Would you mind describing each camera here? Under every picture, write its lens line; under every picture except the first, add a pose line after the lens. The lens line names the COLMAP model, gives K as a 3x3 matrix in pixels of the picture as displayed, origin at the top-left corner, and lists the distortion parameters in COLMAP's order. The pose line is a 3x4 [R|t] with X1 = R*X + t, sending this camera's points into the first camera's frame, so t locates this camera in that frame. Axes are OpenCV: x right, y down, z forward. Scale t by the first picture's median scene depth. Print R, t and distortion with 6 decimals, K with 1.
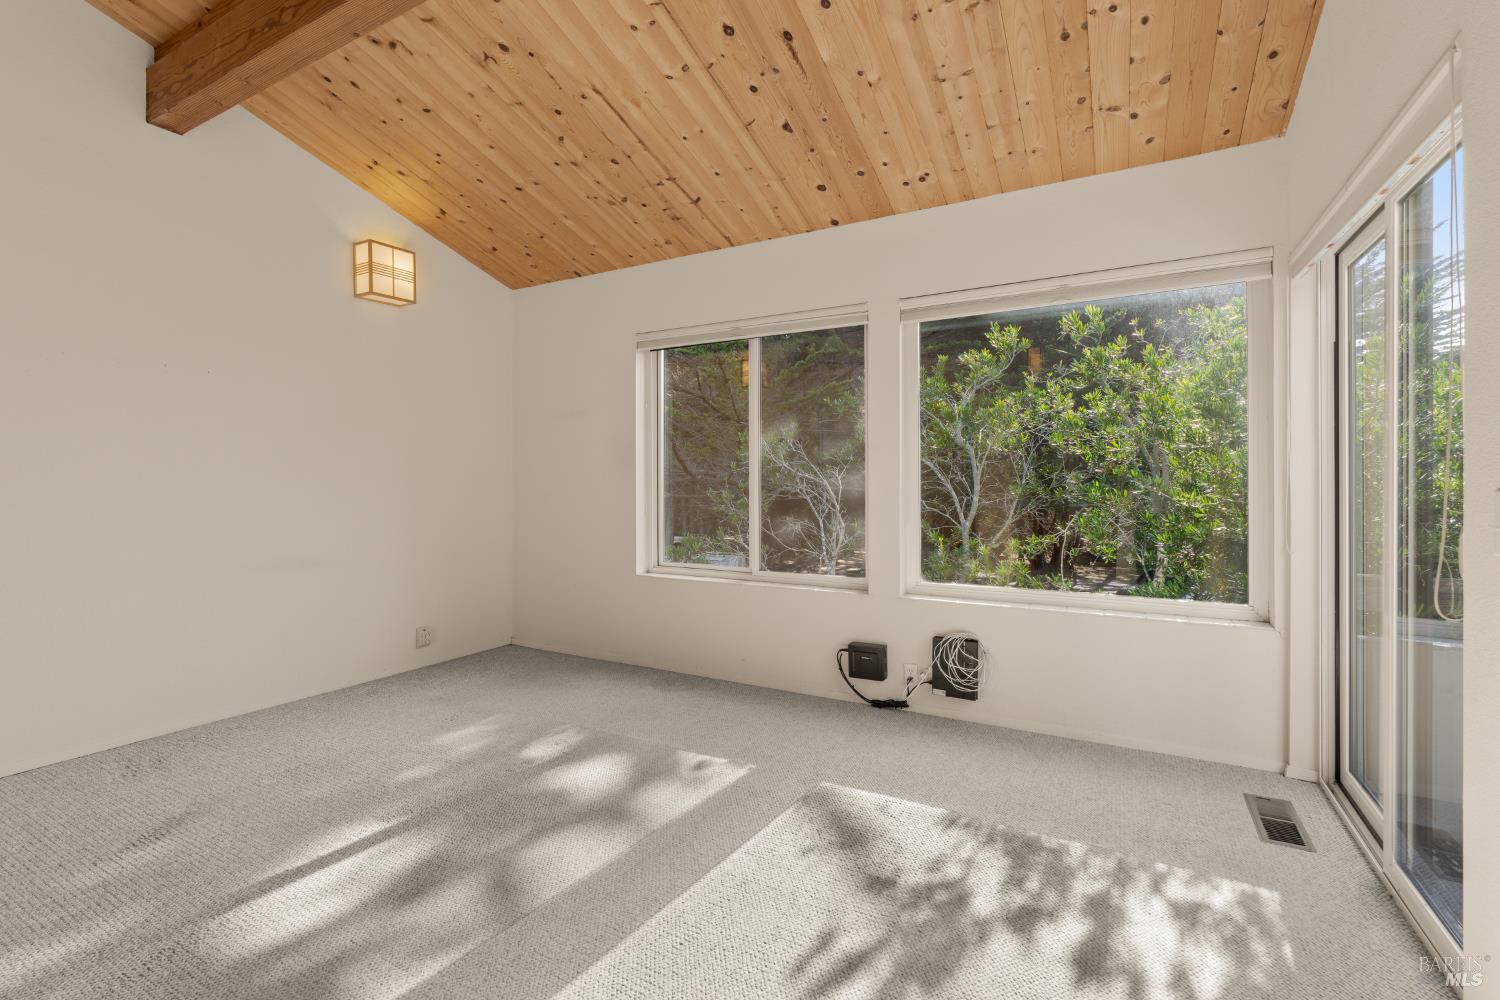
lens RADIAL K [[684.8, 0, 749.8], [0, 684.8, 483.4], [0, 0, 1]] dist [0.001491, 0.000996]
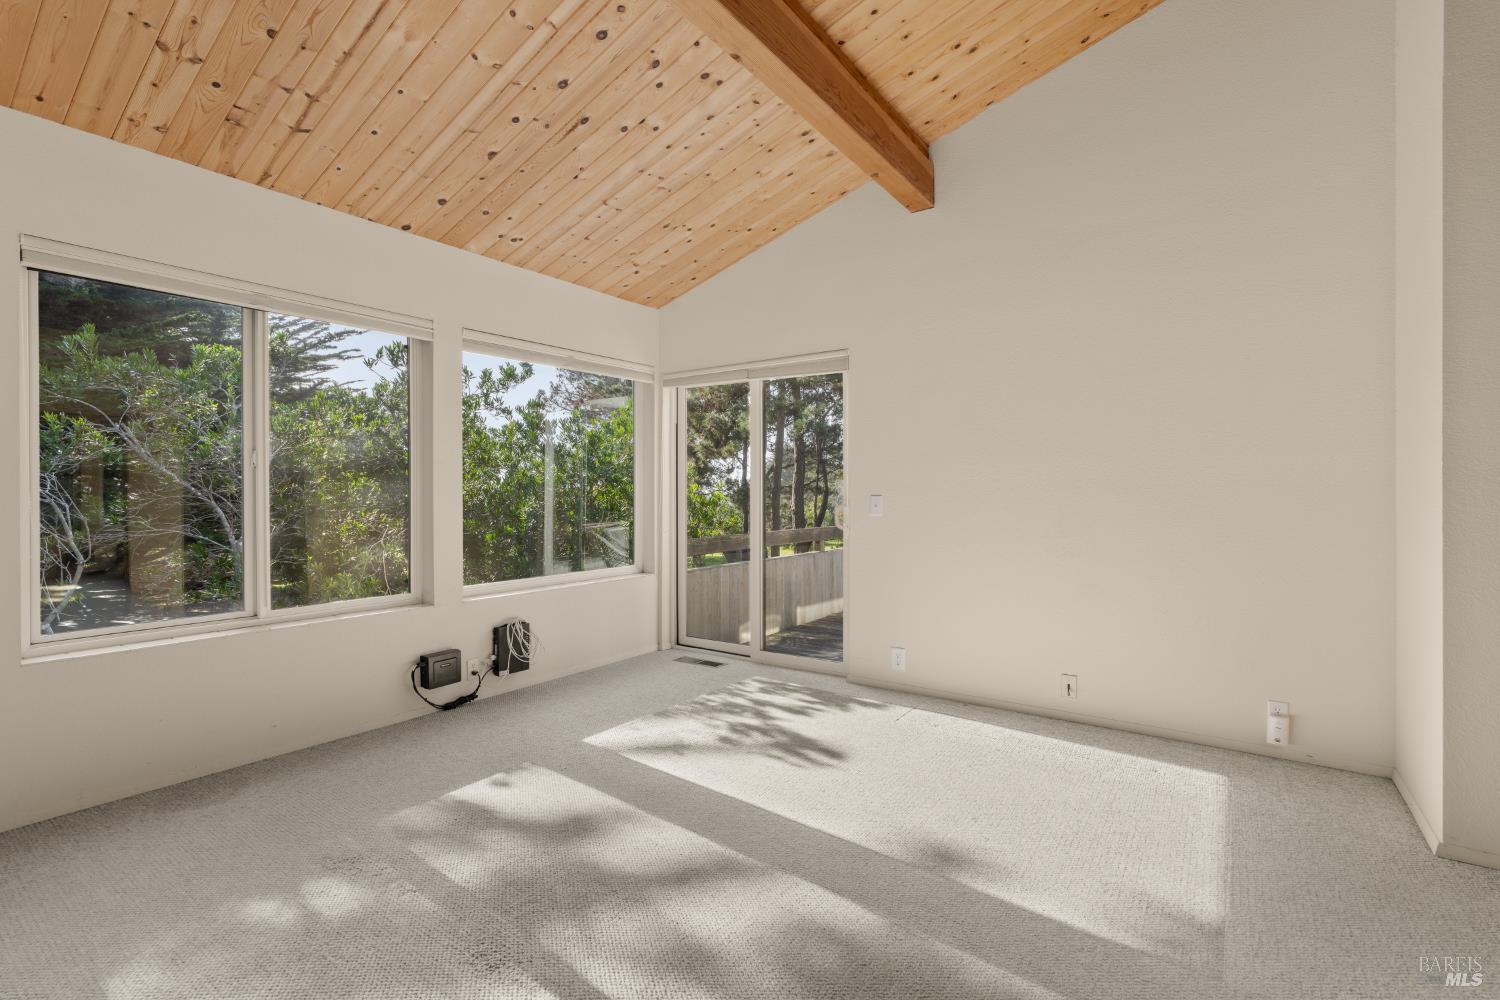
lens RADIAL K [[675.7, 0, 726.8], [0, 675.7, 498.5], [0, 0, 1]] dist [0.001819, 0.000377]
pose [[0.131395, -0.007853, 0.991299, -1.002297], [0.008818, 0.999938, 0.006753, -0.000791], [-0.991291, 0.007854, 0.131457, 0.559834]]
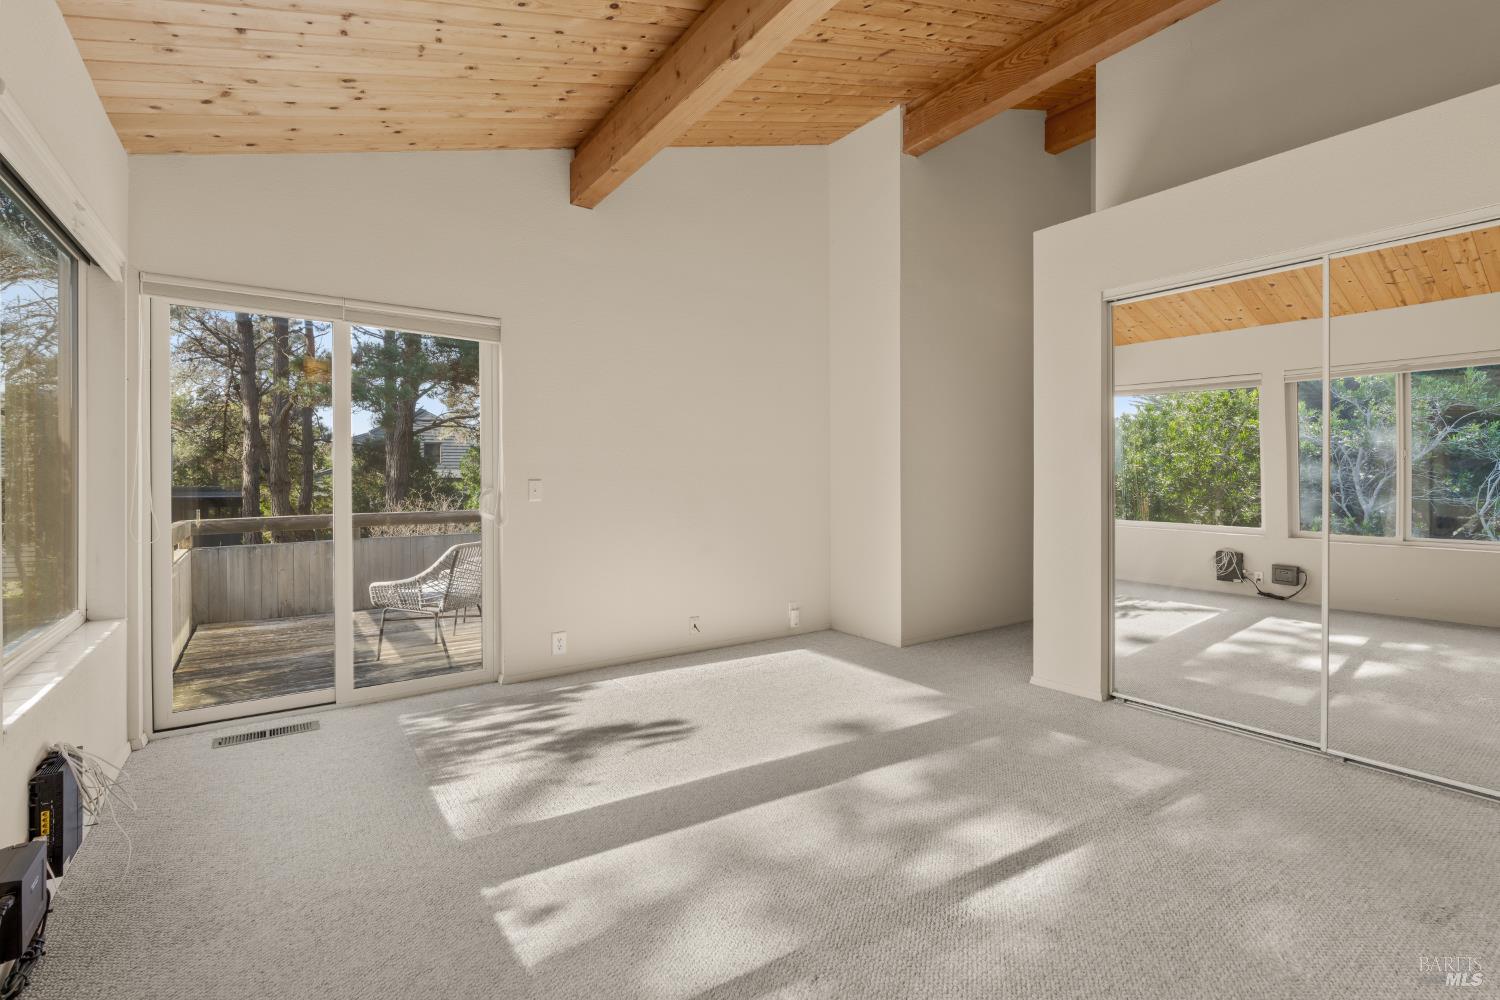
lens RADIAL K [[684.8, 0, 749.8], [0, 684.8, 483.4], [0, 0, 1]] dist [0.001491, 0.000996]
pose [[-0.904333, -0.002619, 0.426819, -0.527786], [0.000160, 0.999979, 0.006475, 0.003642], [-0.426827, 0.005924, -0.904314, 1.524695]]
